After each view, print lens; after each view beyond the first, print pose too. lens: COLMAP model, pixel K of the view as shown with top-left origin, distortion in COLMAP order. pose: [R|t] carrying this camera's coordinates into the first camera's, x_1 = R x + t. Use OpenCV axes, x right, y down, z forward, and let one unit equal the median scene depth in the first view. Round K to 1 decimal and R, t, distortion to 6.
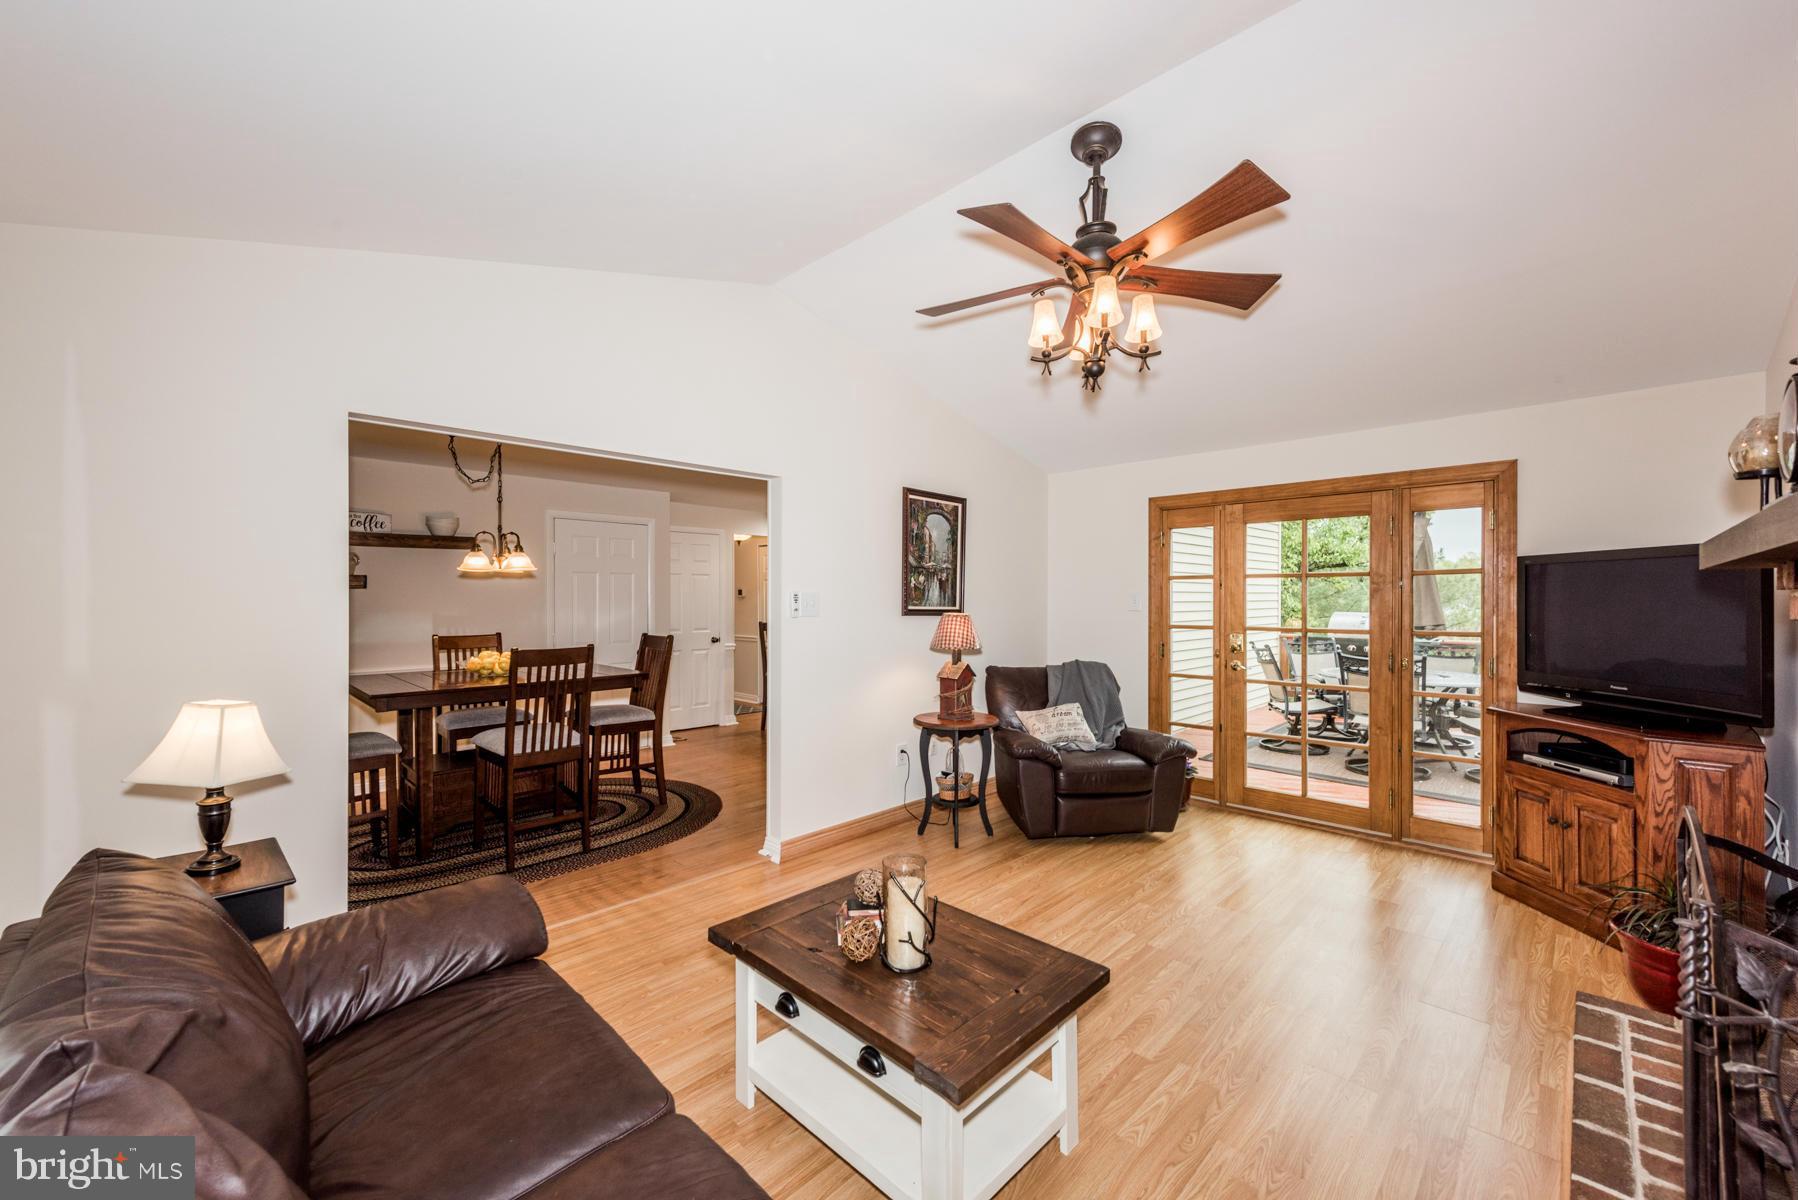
lens RADIAL K [[706.8, 0, 895.3], [0, 706.8, 602.0], [0, 0, 1]] dist [0.012033, -0.000250]
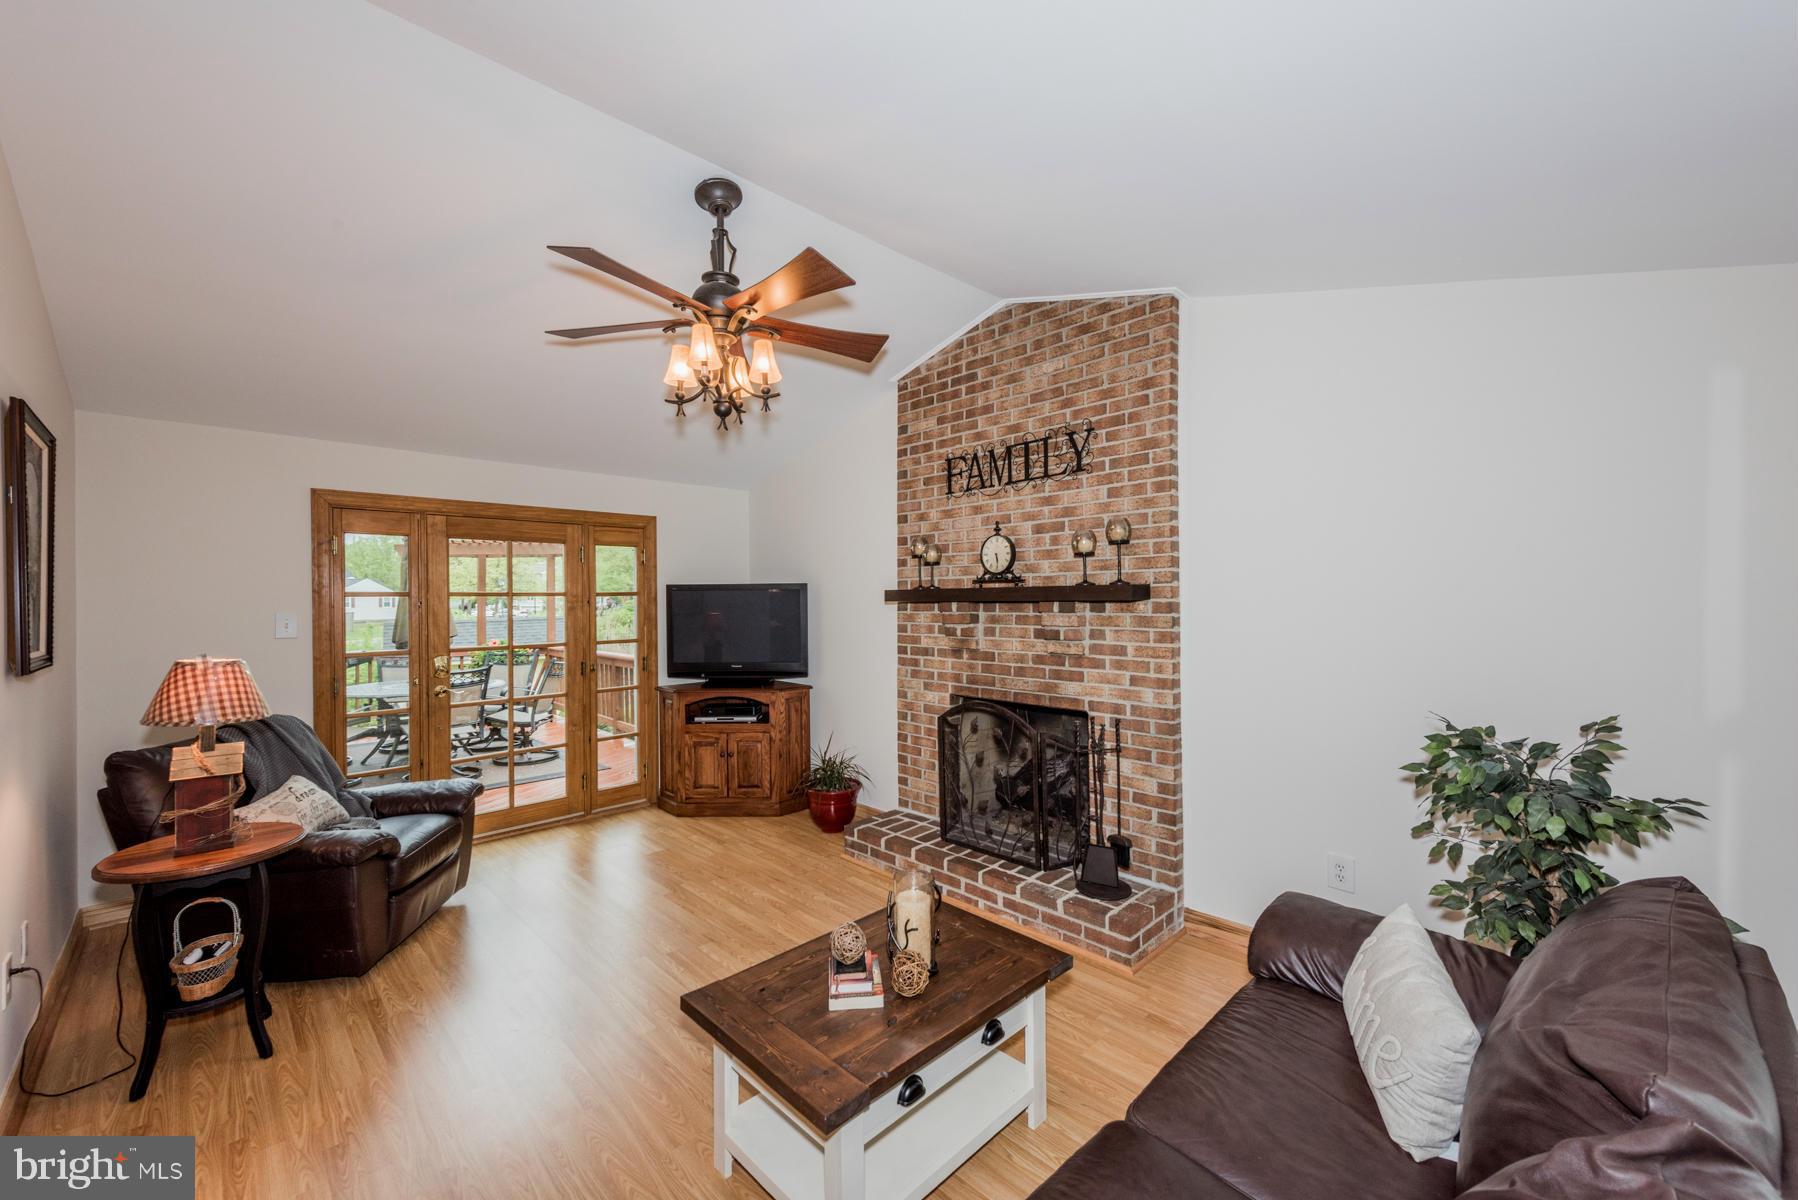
lens RADIAL K [[706.8, 0, 895.3], [0, 706.8, 602.0], [0, 0, 1]] dist [0.012033, -0.000250]
pose [[0.015176, -0.006256, 0.999865, -0.547817], [0.012081, 0.999909, 0.006073, -0.031167], [-0.999812, 0.011988, 0.015251, 0.507718]]
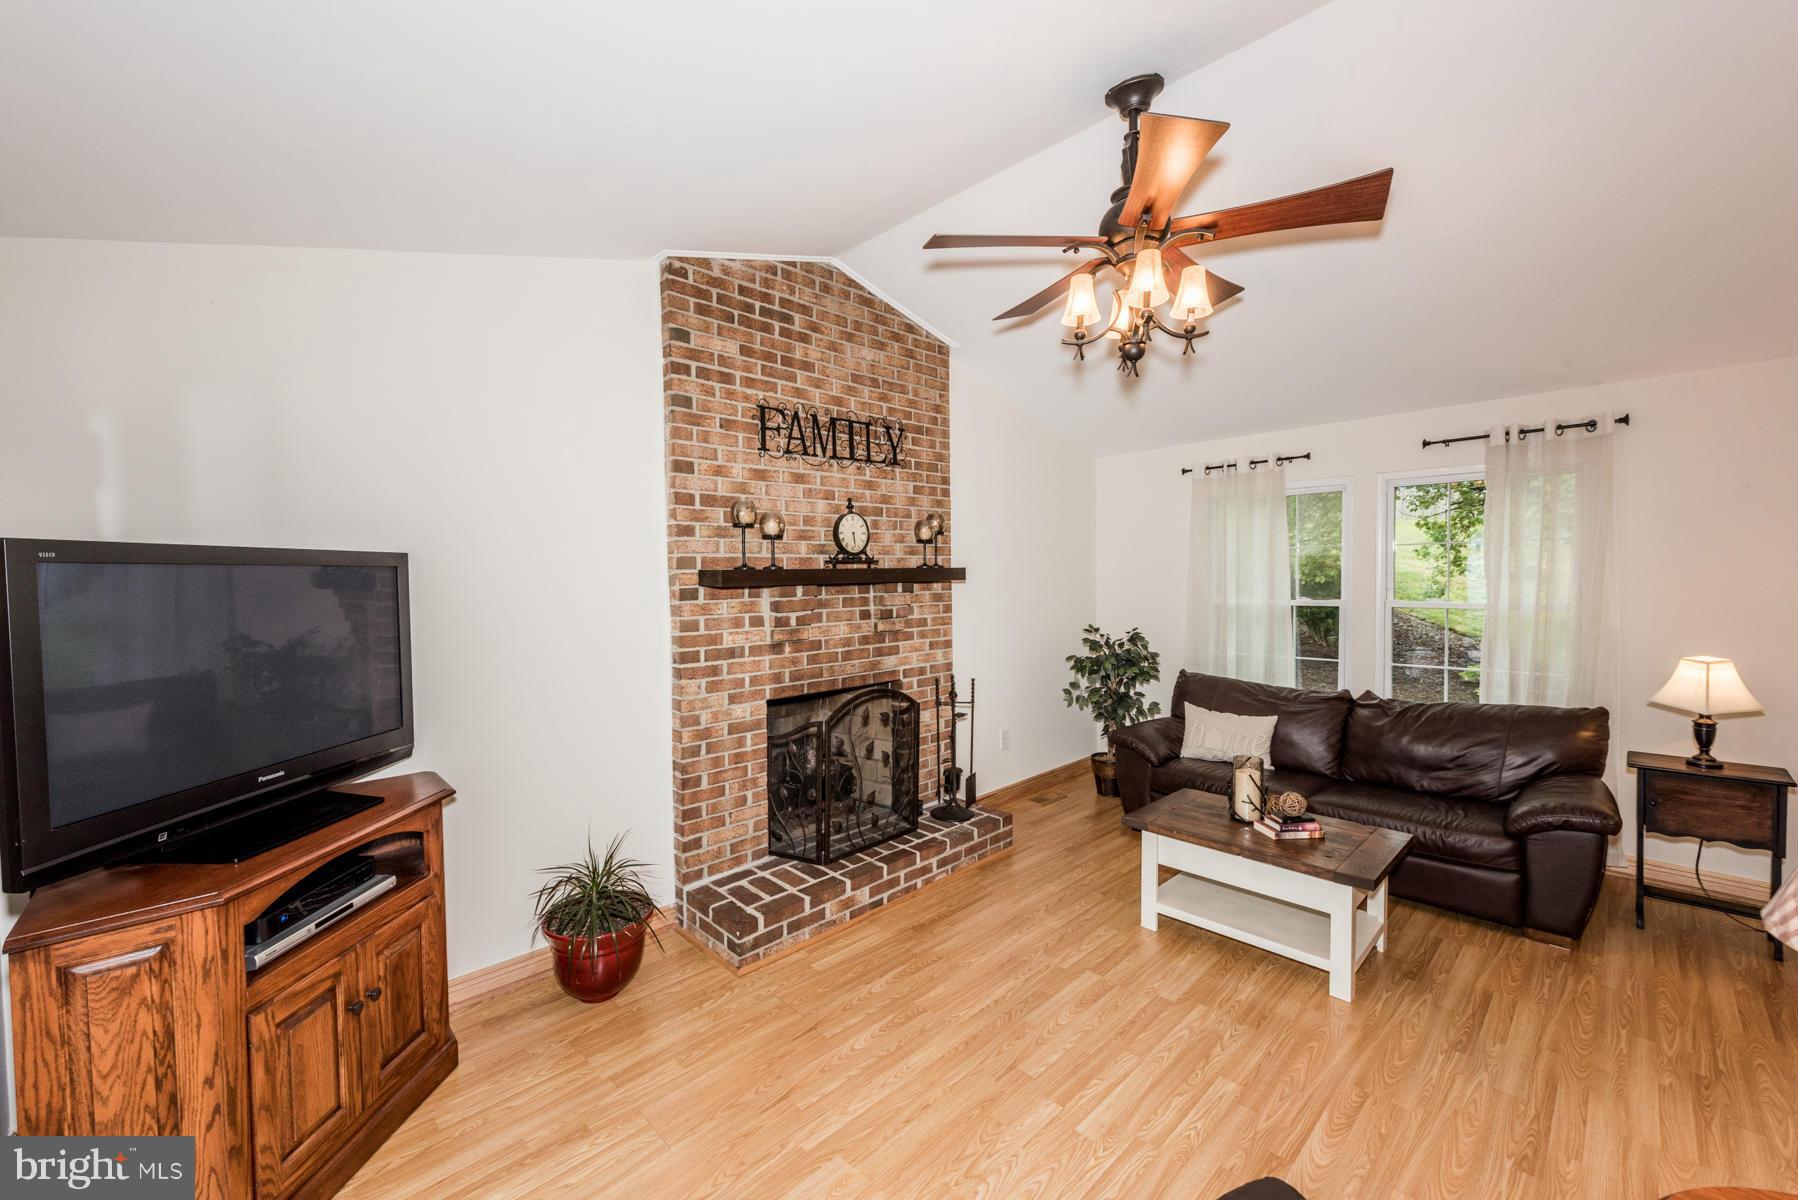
lens RADIAL K [[706.8, 0, 895.3], [0, 706.8, 602.0], [0, 0, 1]] dist [0.012033, -0.000250]
pose [[-0.999594, 0.012334, 0.025676, 0.395166], [0.013432, 0.998983, 0.043047, -0.039310], [-0.025119, 0.043374, -0.998743, 1.341684]]
